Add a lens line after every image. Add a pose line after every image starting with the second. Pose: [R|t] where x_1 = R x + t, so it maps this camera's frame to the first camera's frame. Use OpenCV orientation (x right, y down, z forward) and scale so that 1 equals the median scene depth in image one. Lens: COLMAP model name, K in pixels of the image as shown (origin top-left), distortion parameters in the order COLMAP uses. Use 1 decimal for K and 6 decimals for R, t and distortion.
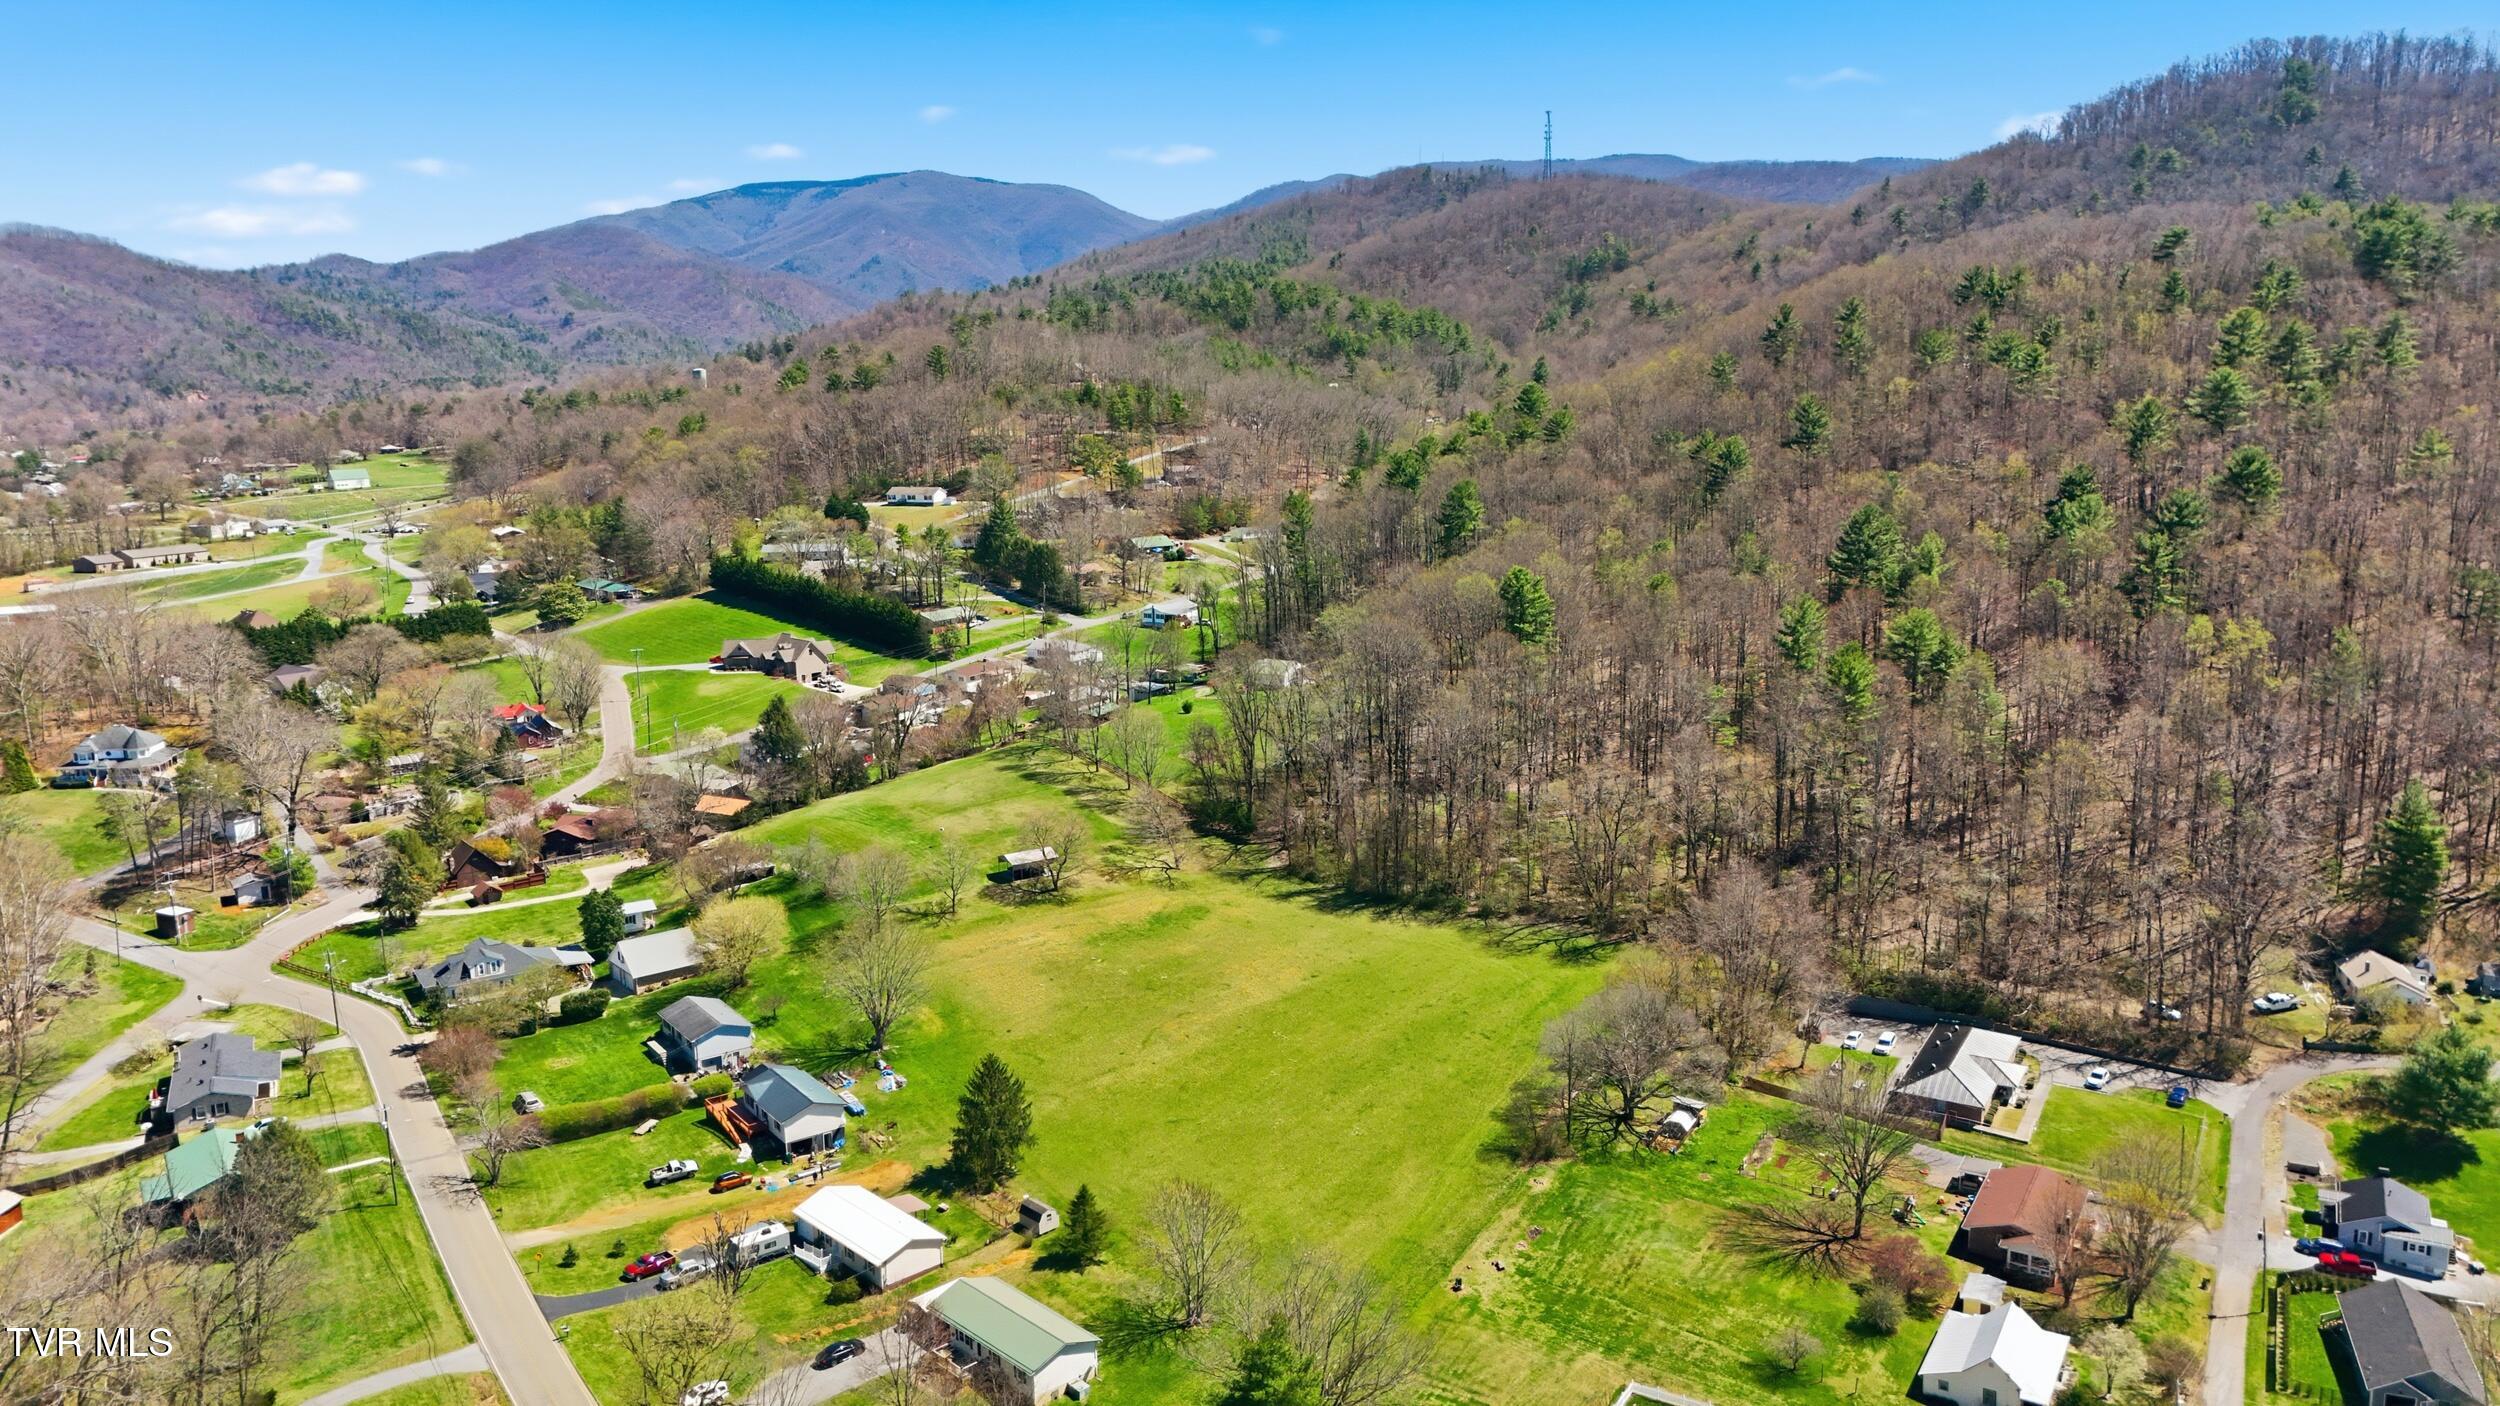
lens RADIAL K [[1821.5, 0, 1248.6], [0, 1821.5, 711.1], [0, 0, 1]] dist [0.079976, -0.070020]
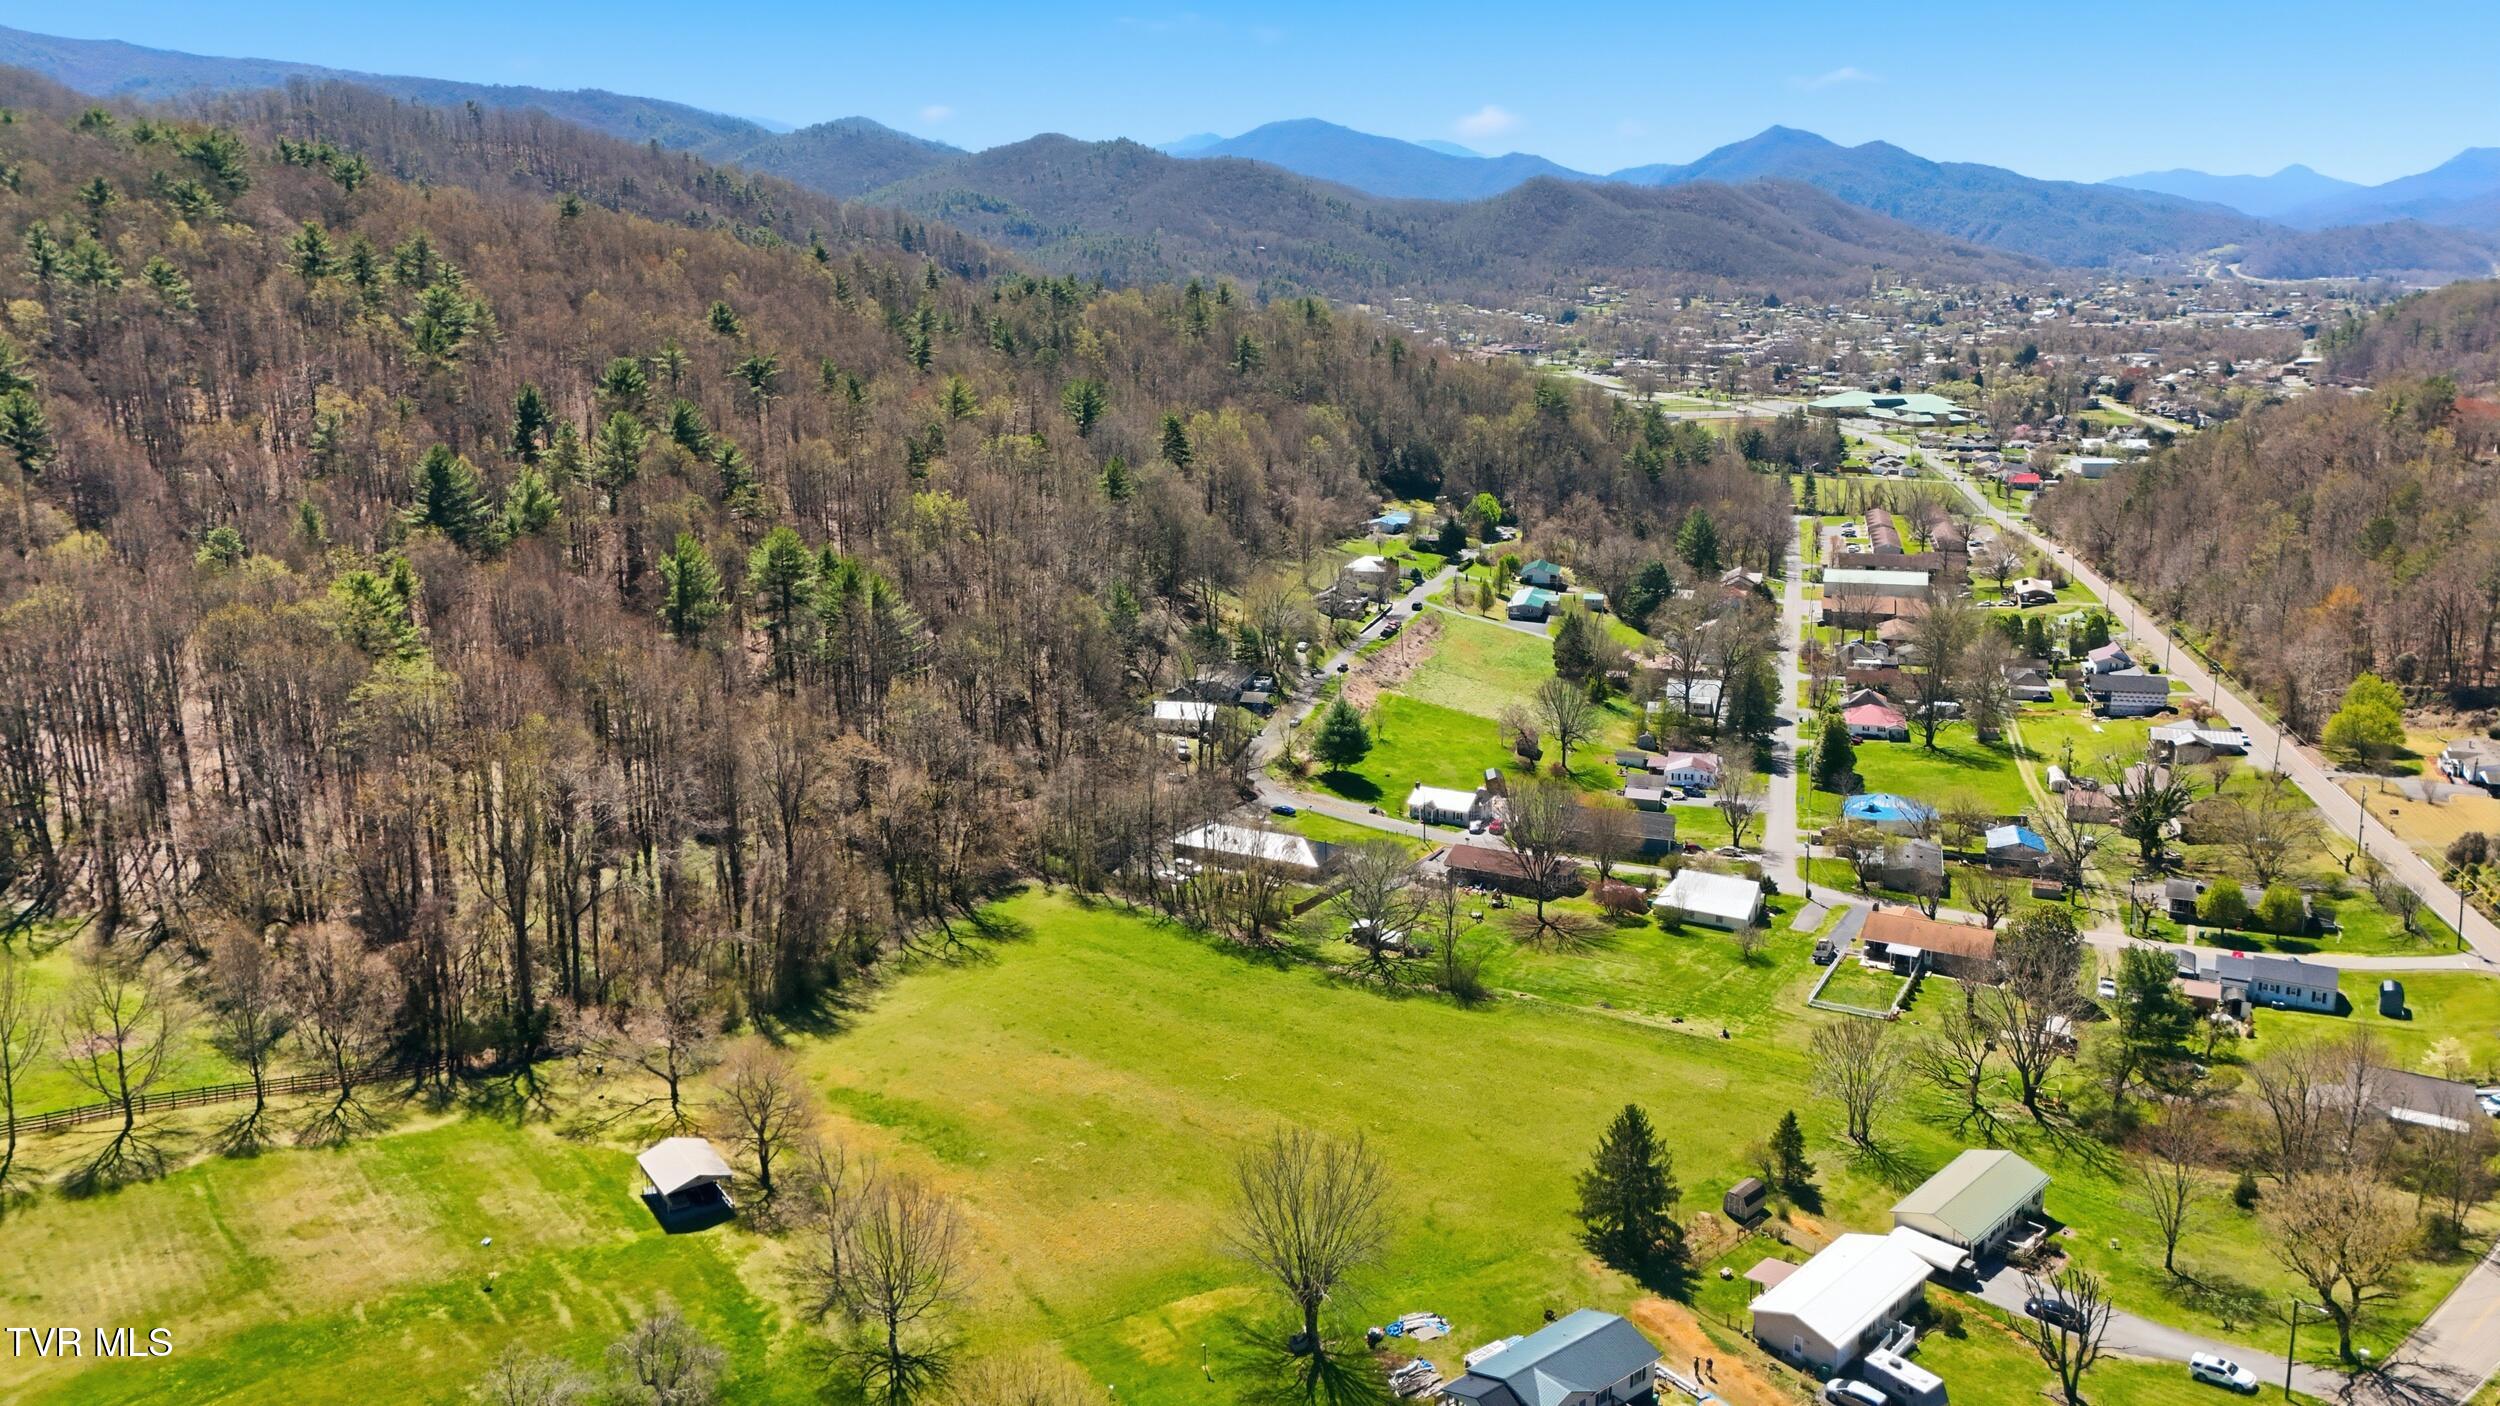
lens RADIAL K [[1821.5, 0, 1233.2], [0, 1821.5, 693.7], [0, 0, 1]] dist [0.079976, -0.070020]
pose [[-0.030406, -0.220759, 0.974854, -0.891260], [0.200037, 0.954230, 0.222328, -0.204448], [-0.979316, 0.201767, 0.015146, 1.123311]]
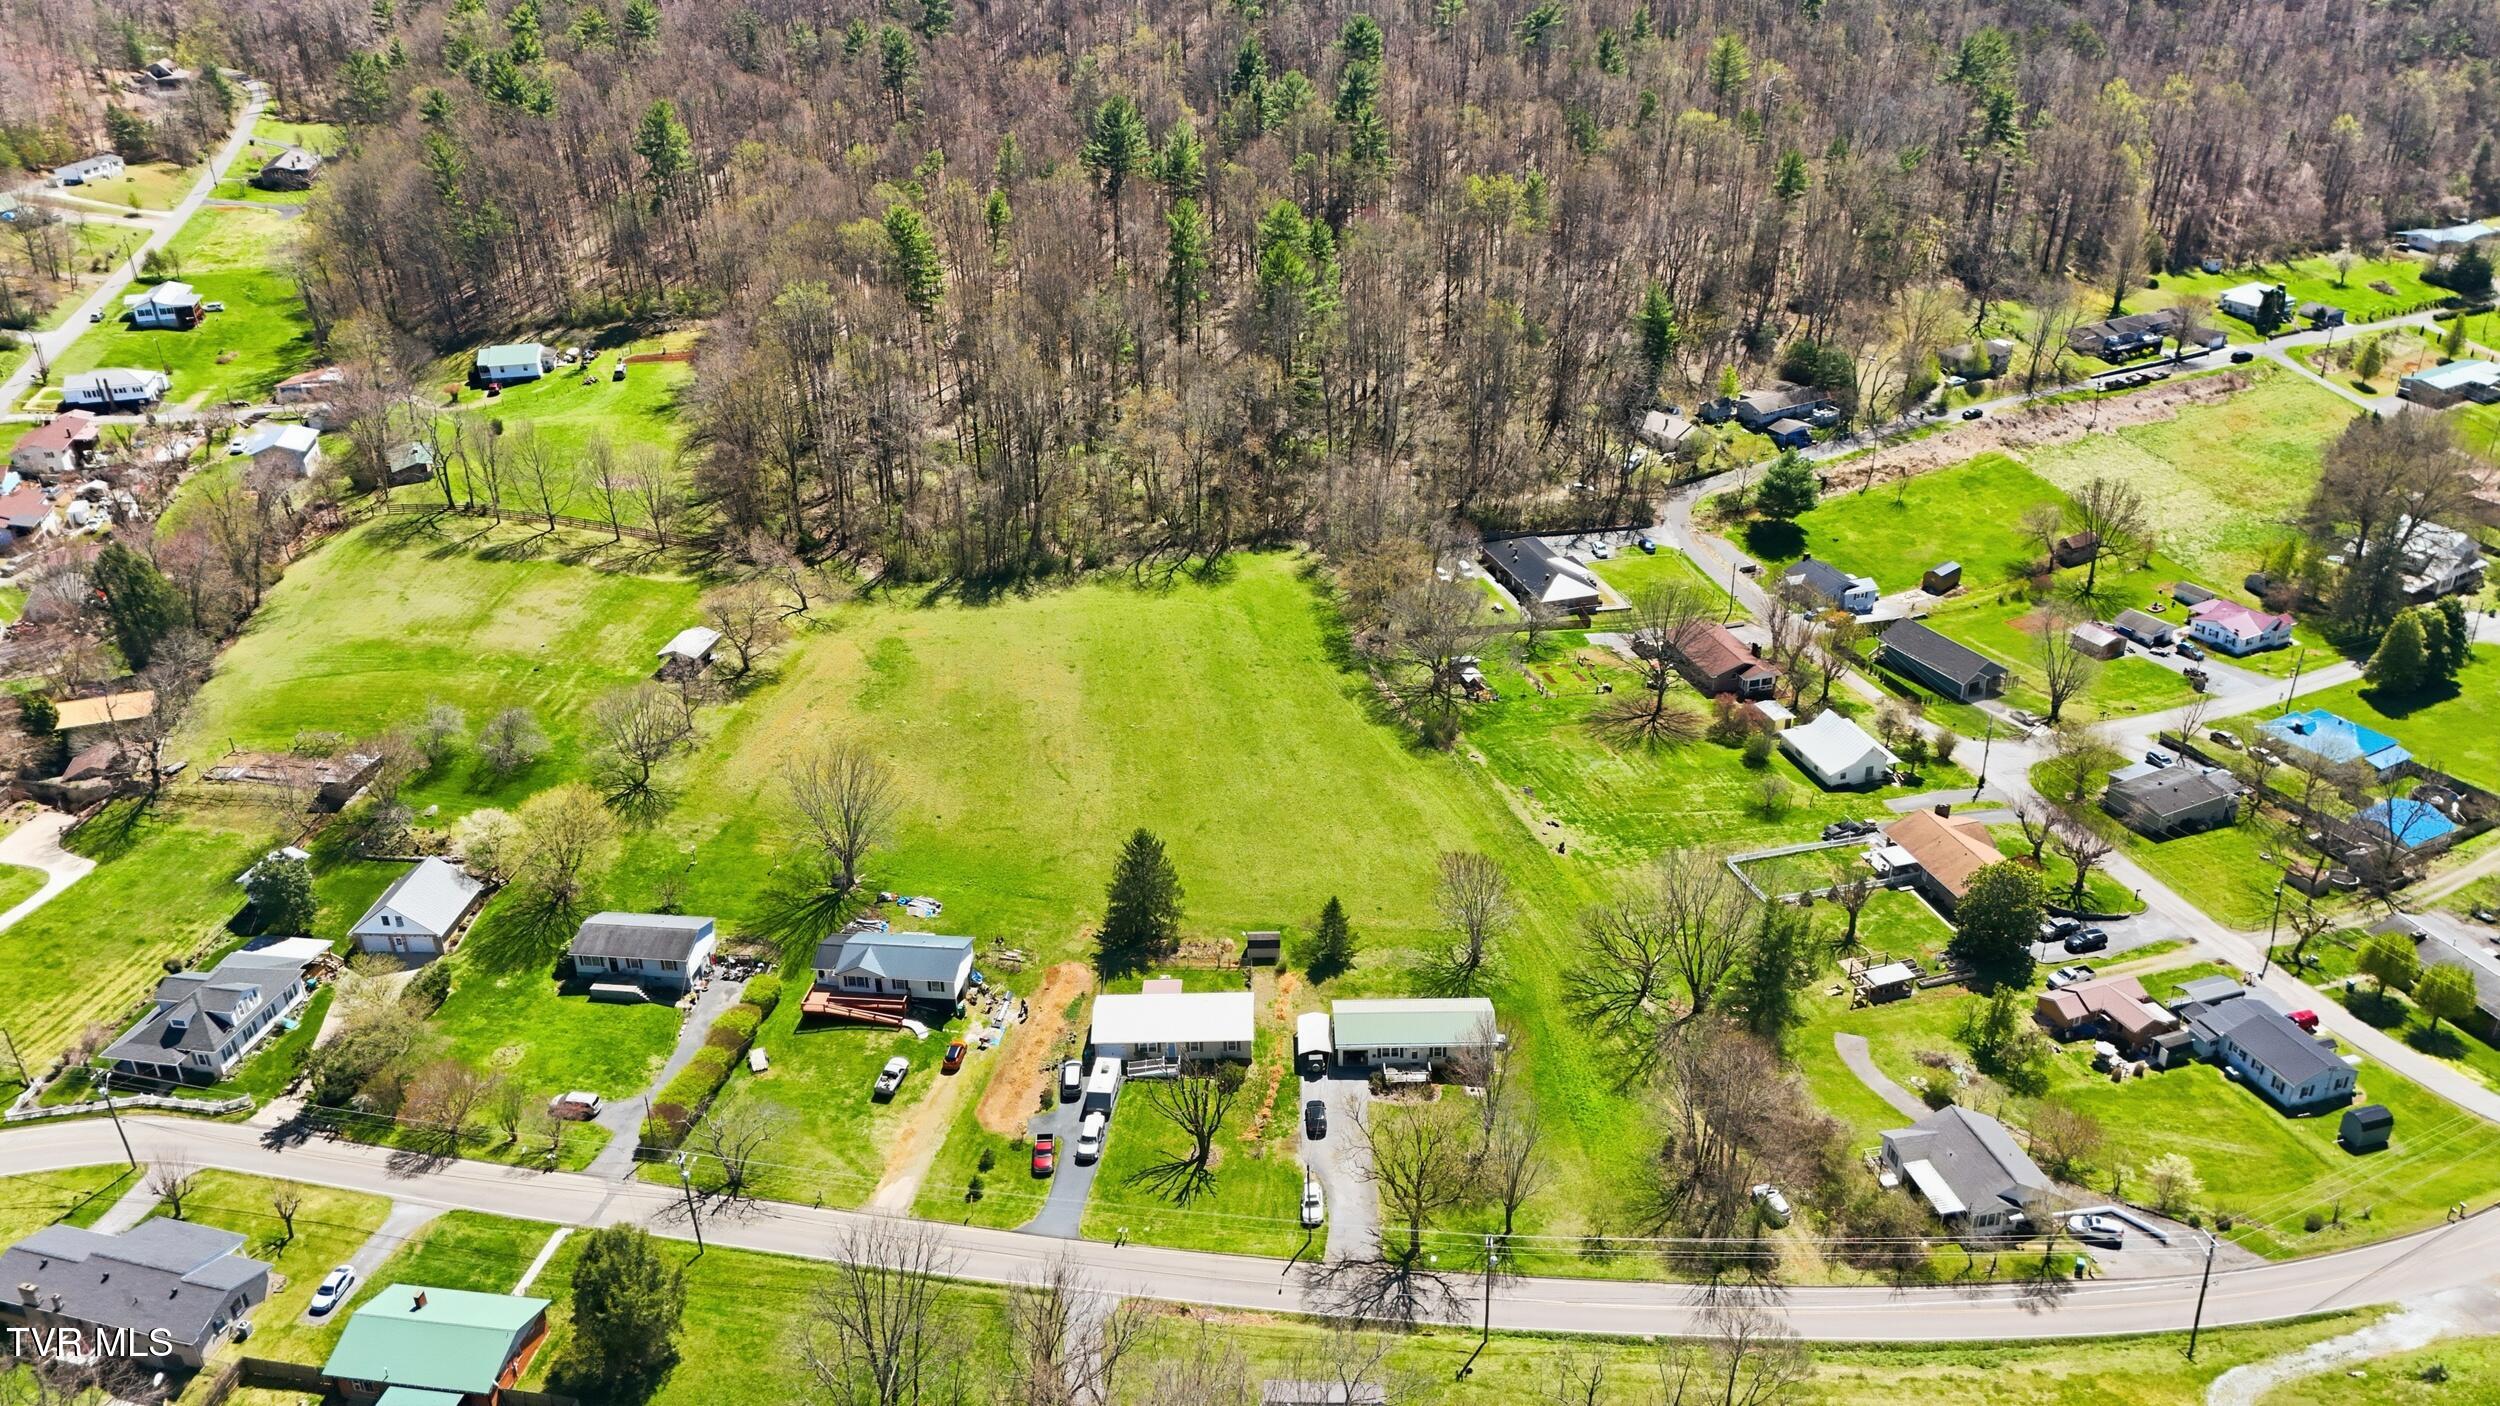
lens RADIAL K [[1821.5, 0, 1248.3], [0, 1821.5, 711.2], [0, 0, 1]] dist [0.079976, -0.070020]
pose [[0.686306, -0.332135, 0.647048, -0.728760], [0.150410, 0.935223, 0.320522, -0.187181], [-0.711590, -0.122653, 0.691806, 0.268290]]
